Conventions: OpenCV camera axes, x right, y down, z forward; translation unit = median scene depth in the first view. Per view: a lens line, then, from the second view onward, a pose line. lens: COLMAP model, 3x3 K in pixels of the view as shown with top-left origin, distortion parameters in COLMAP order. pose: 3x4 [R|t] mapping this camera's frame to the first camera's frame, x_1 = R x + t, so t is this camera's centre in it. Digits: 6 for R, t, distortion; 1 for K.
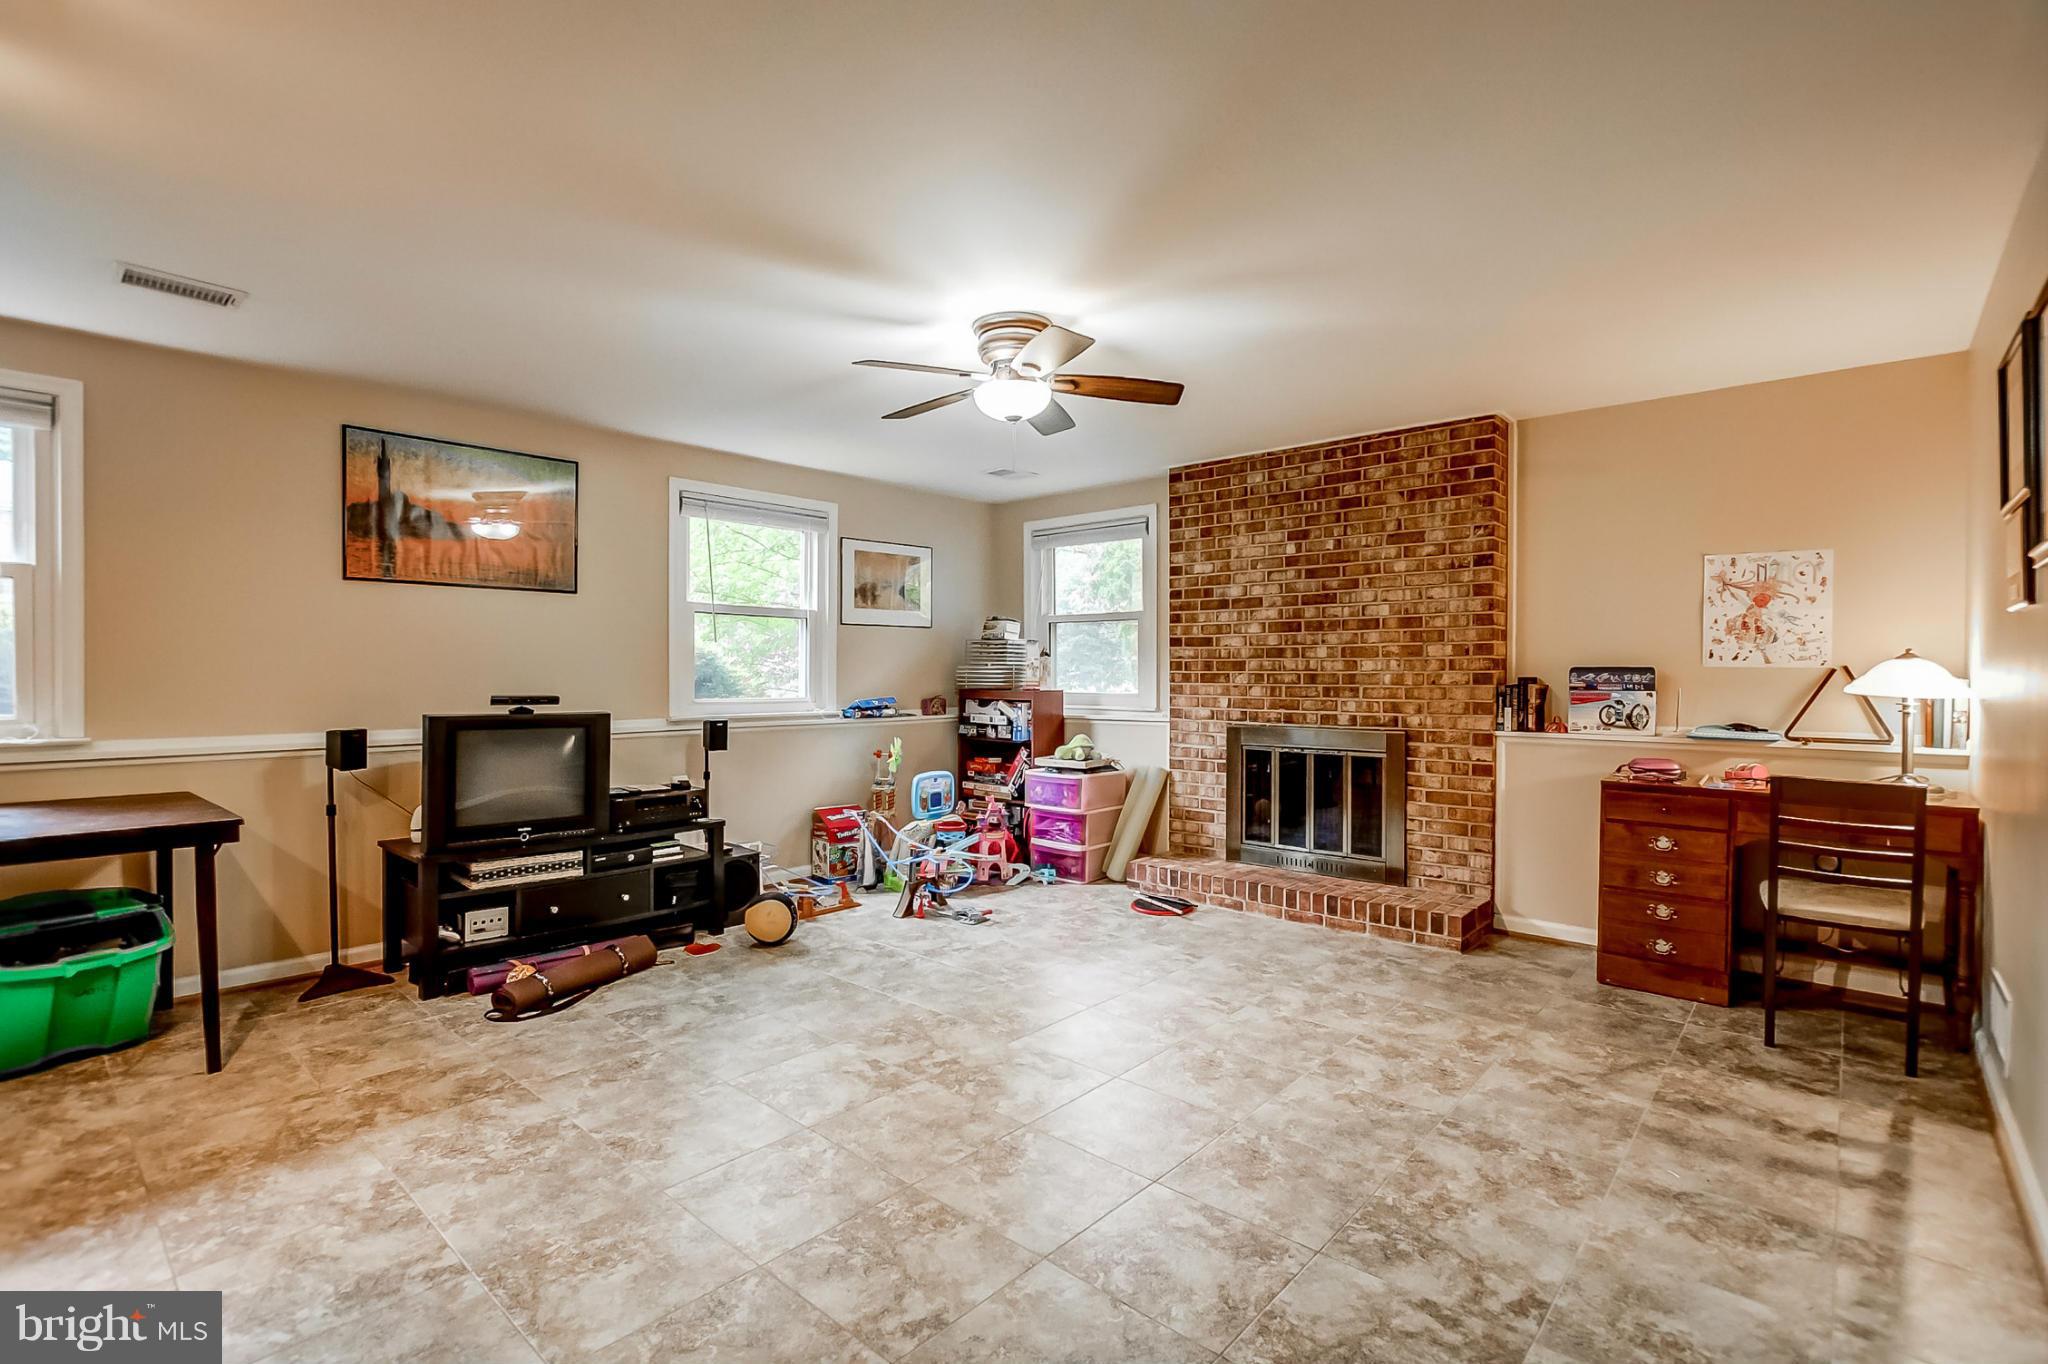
lens RADIAL K [[942.5, 0, 1016.1], [0, 942.5, 680.5], [0, 0, 1]] dist [-0.014088, 0.000328]
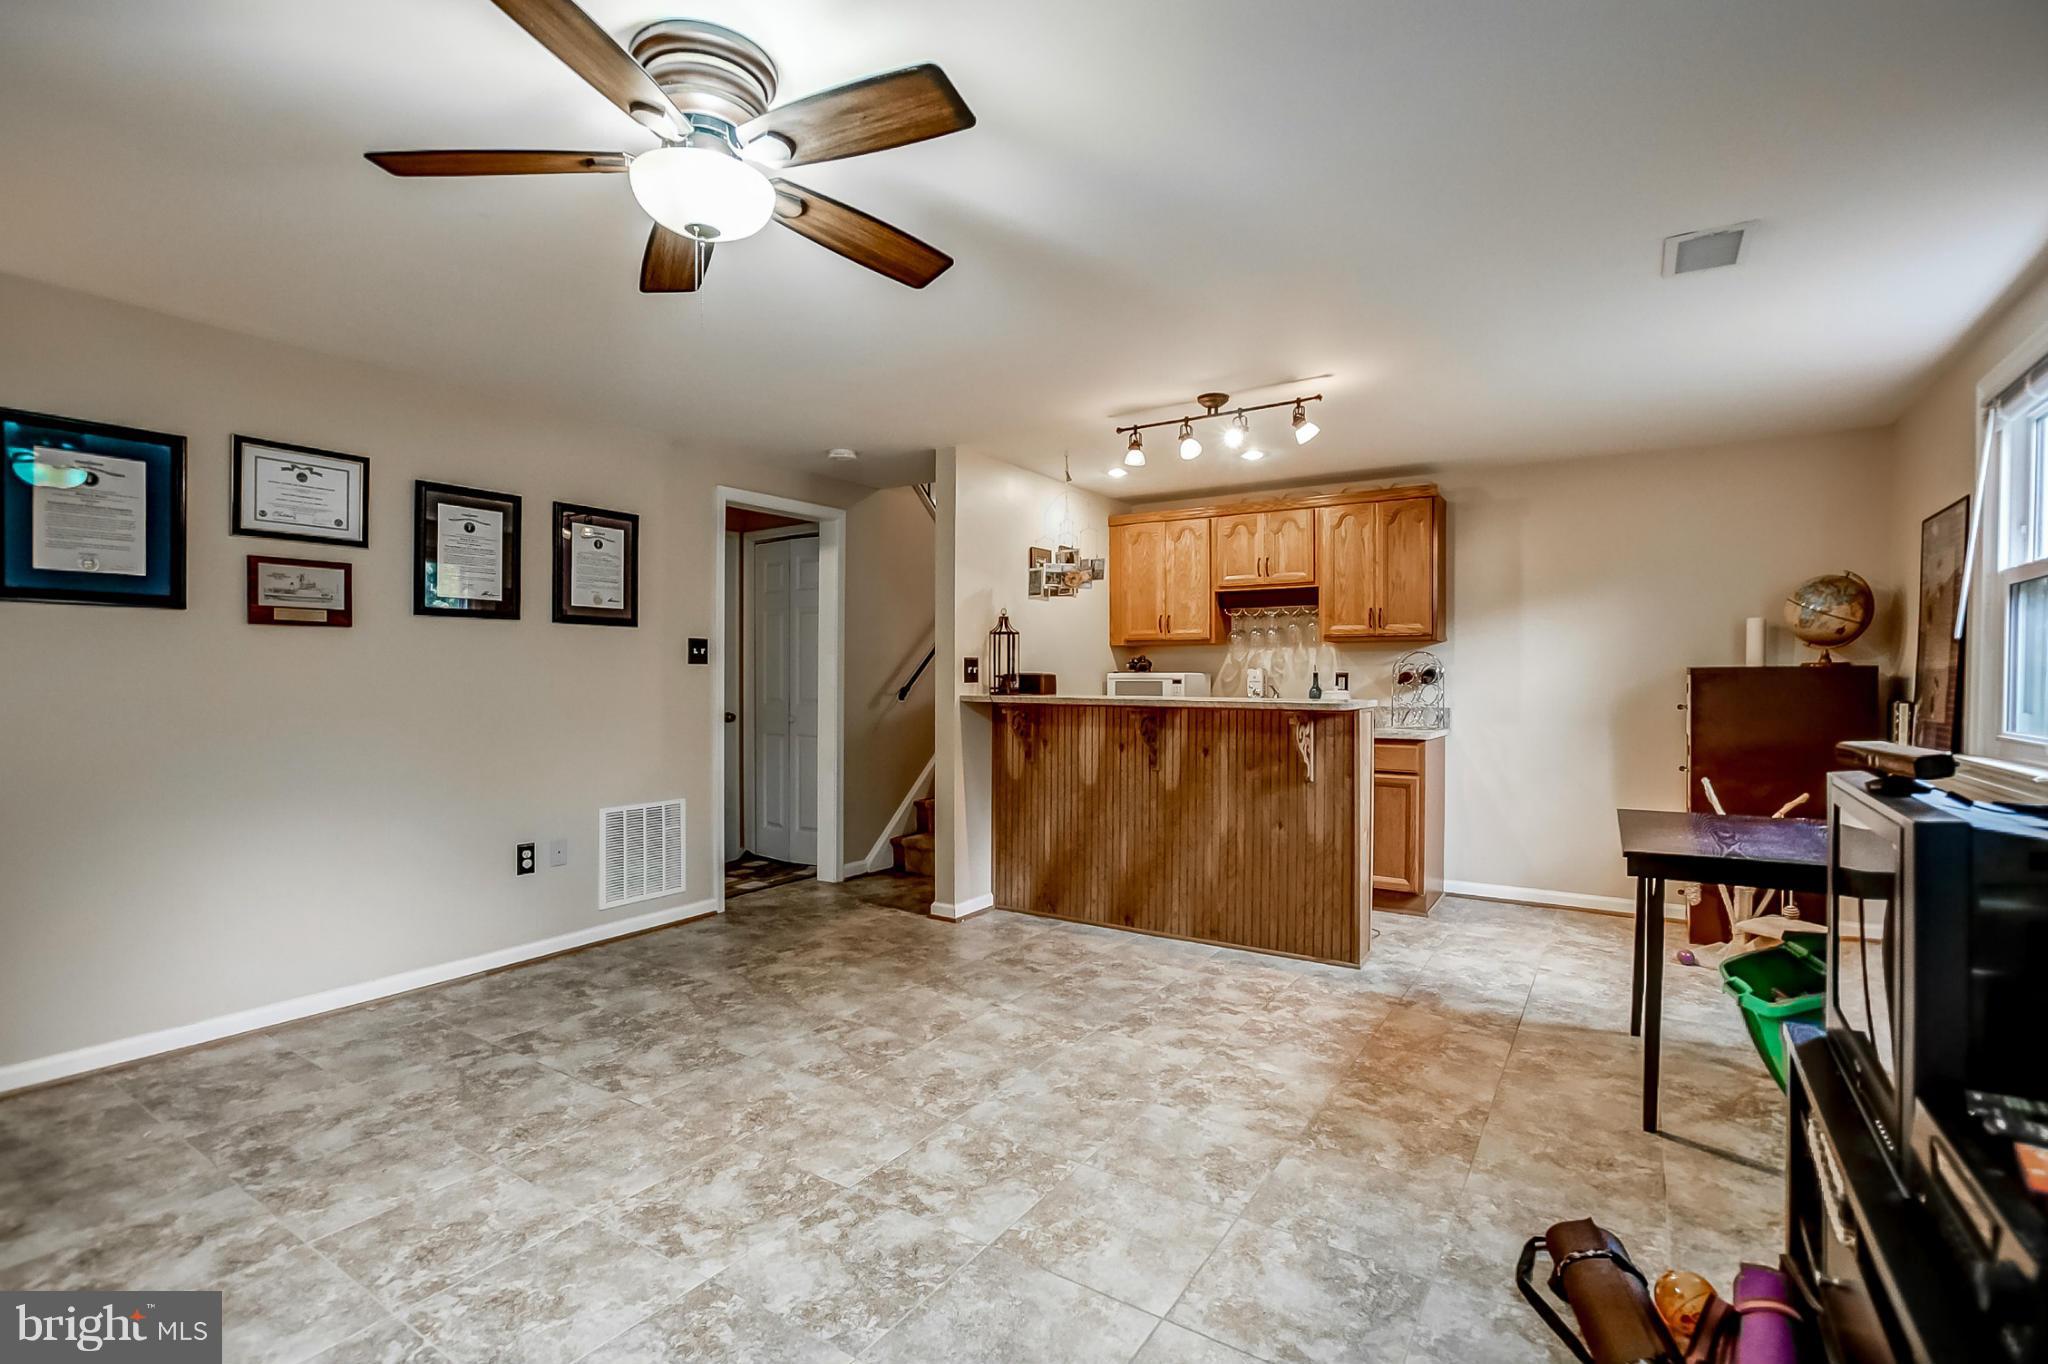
lens RADIAL K [[942.5, 0, 1016.1], [0, 942.5, 680.5], [0, 0, 1]] dist [-0.014088, 0.000328]
pose [[-0.988955, -0.004257, -0.148156, -0.137749], [-0.005933, 0.999923, 0.010870, -0.024423], [0.148099, 0.011629, -0.988904, 2.074093]]
